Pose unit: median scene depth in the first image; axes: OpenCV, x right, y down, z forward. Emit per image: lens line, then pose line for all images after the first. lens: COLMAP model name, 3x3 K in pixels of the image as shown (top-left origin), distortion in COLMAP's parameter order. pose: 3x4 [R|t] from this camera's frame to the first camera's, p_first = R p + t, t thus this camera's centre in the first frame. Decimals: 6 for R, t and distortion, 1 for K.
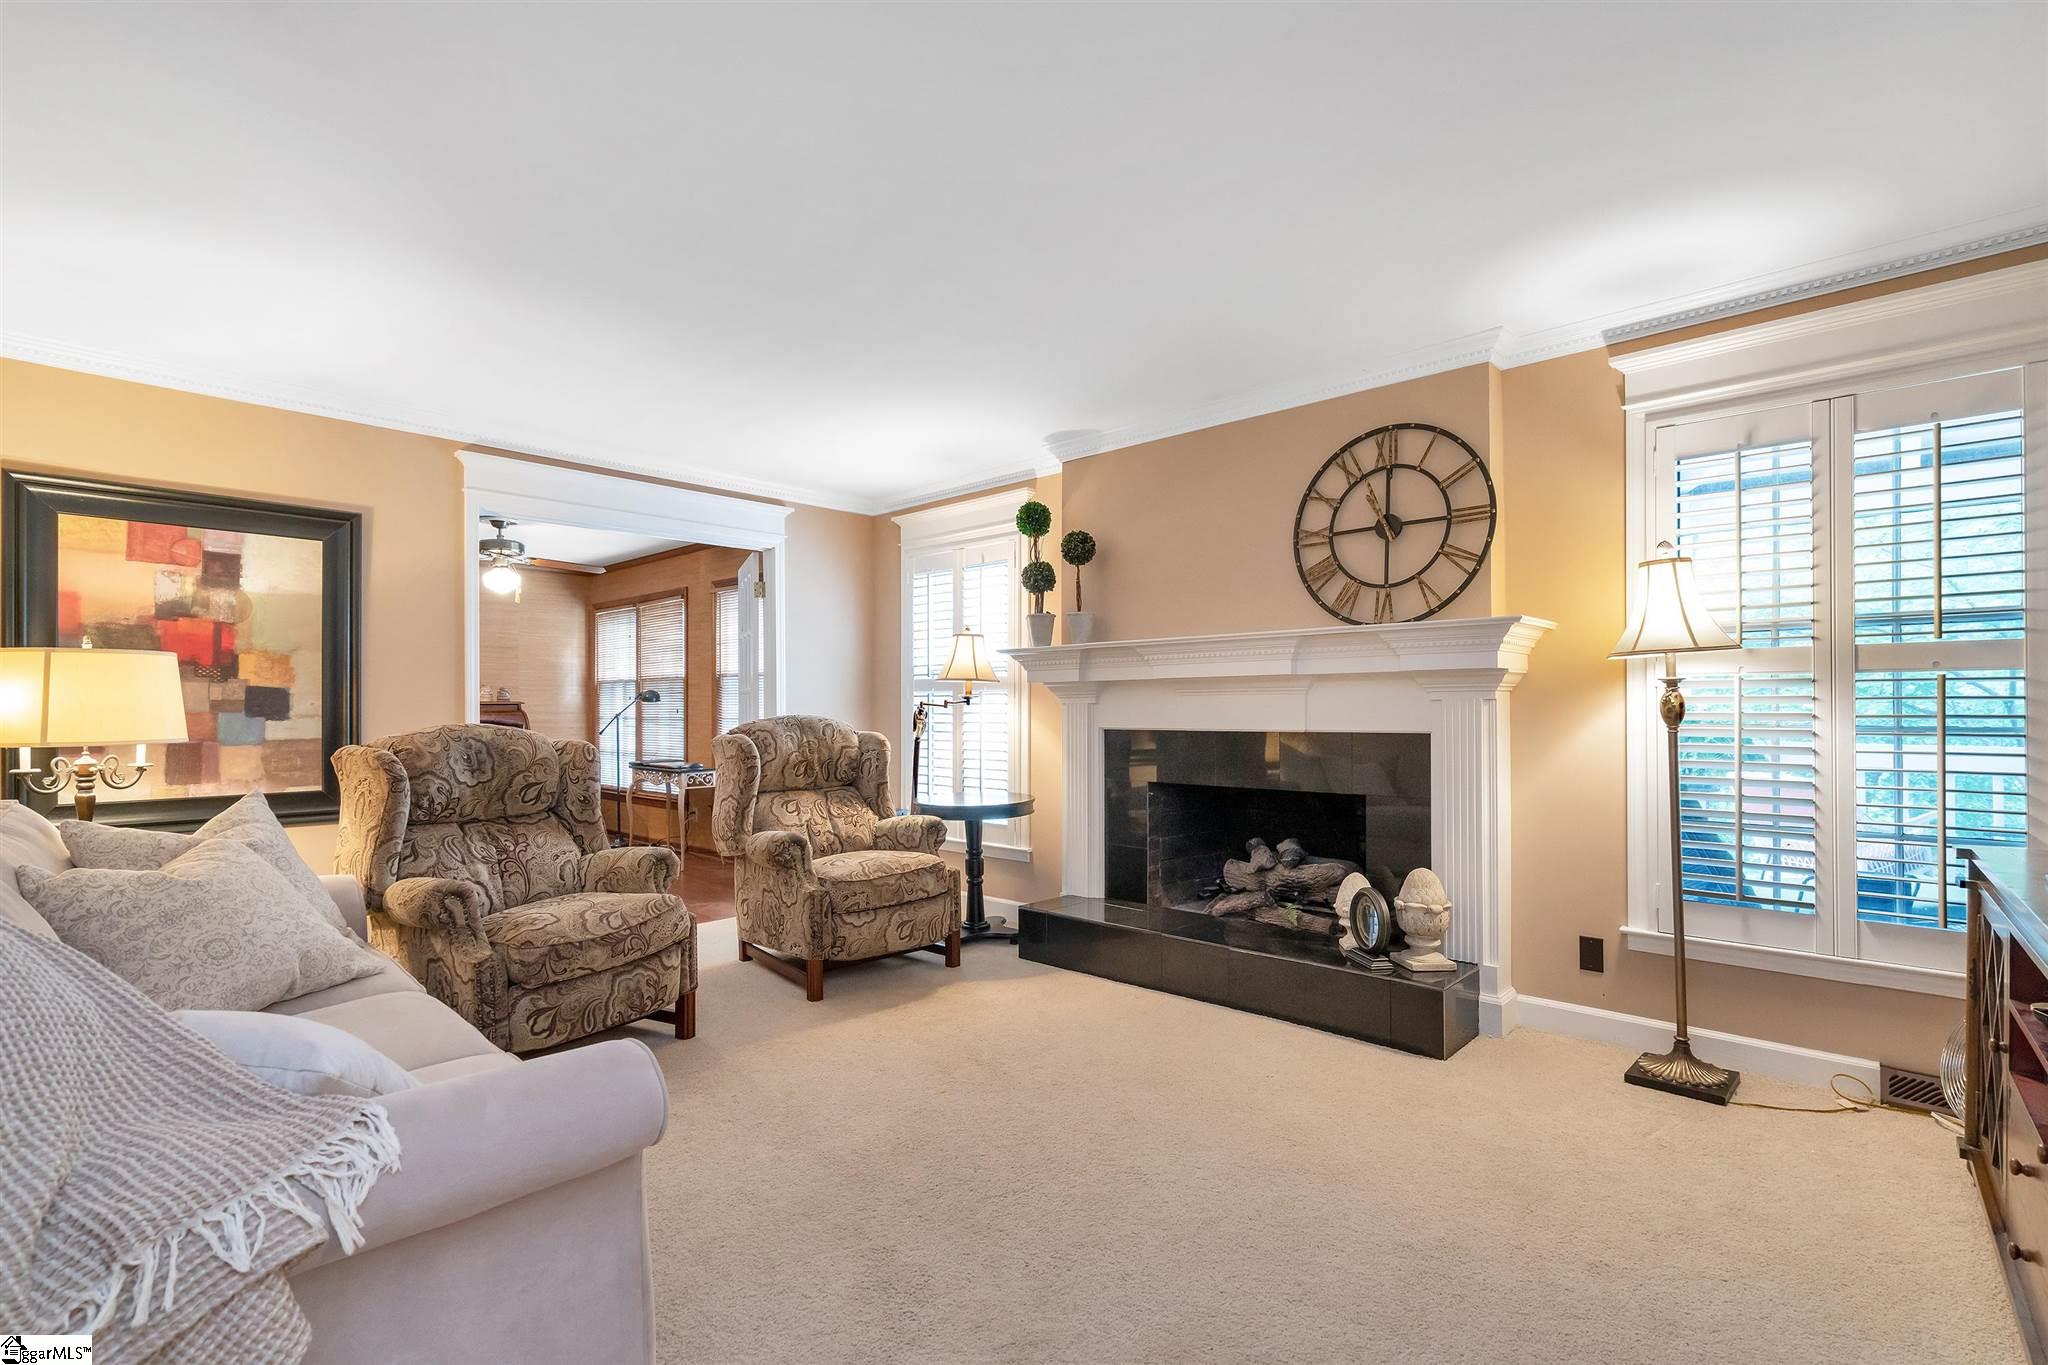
lens RADIAL K [[962.7, 0, 1020.7], [0, 962.7, 691.0], [0, 0, 1]] dist [-0.001110, 0.000612]
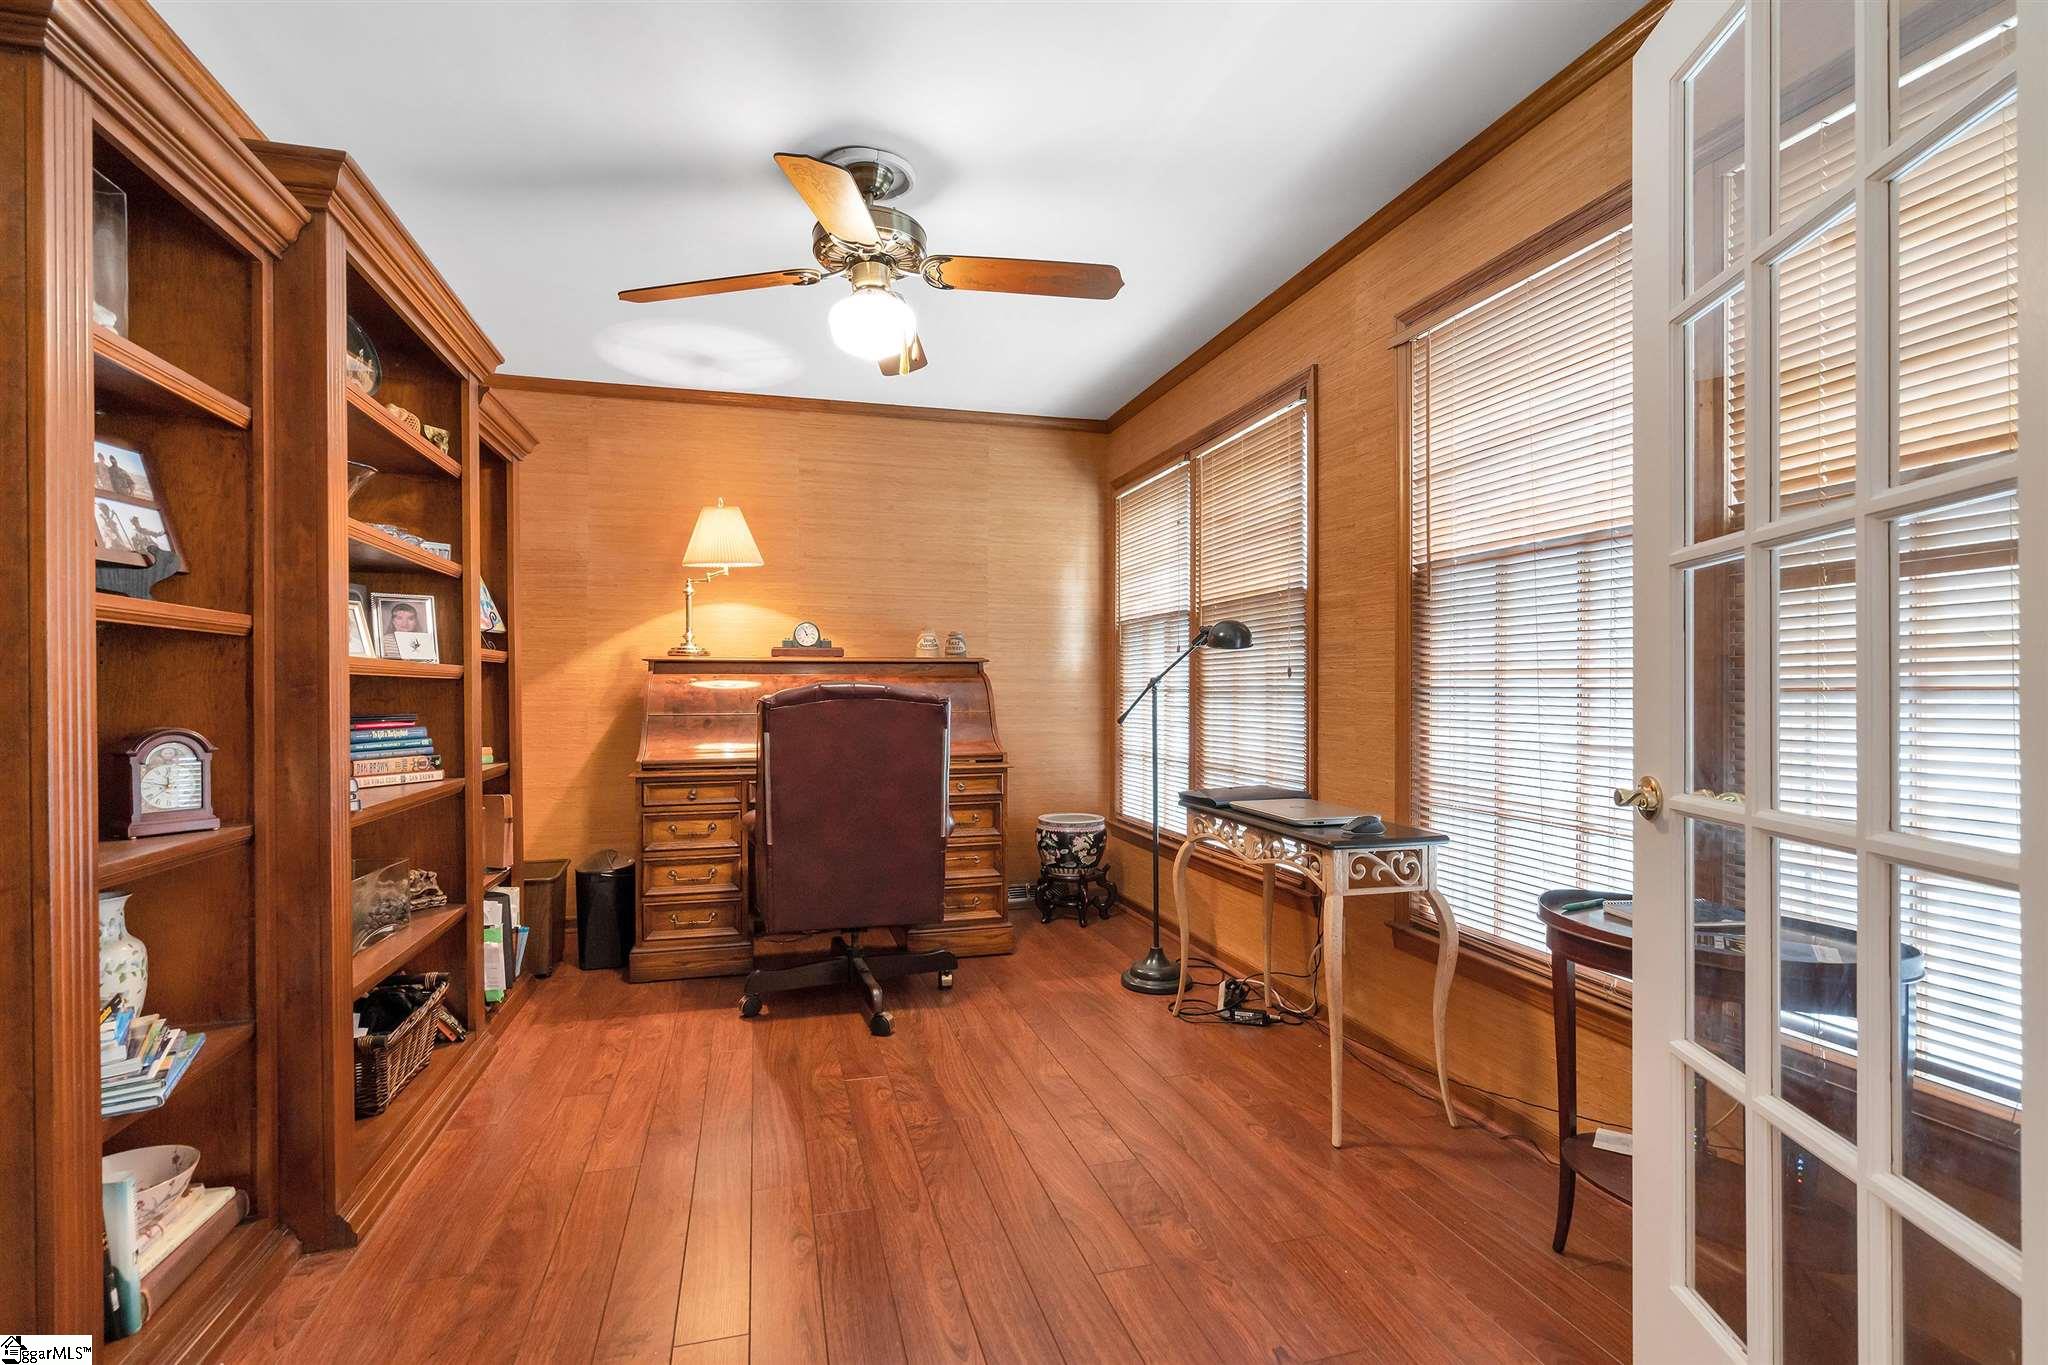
lens RADIAL K [[962.7, 0, 1020.4], [0, 962.7, 687.0], [0, 0, 1]] dist [-0.001110, 0.000612]
pose [[0.861501, 0.002966, -0.507746, -0.233988], [0.004640, 0.999895, 0.013714, 0.020511], [0.507734, -0.014171, 0.861397, 0.556095]]
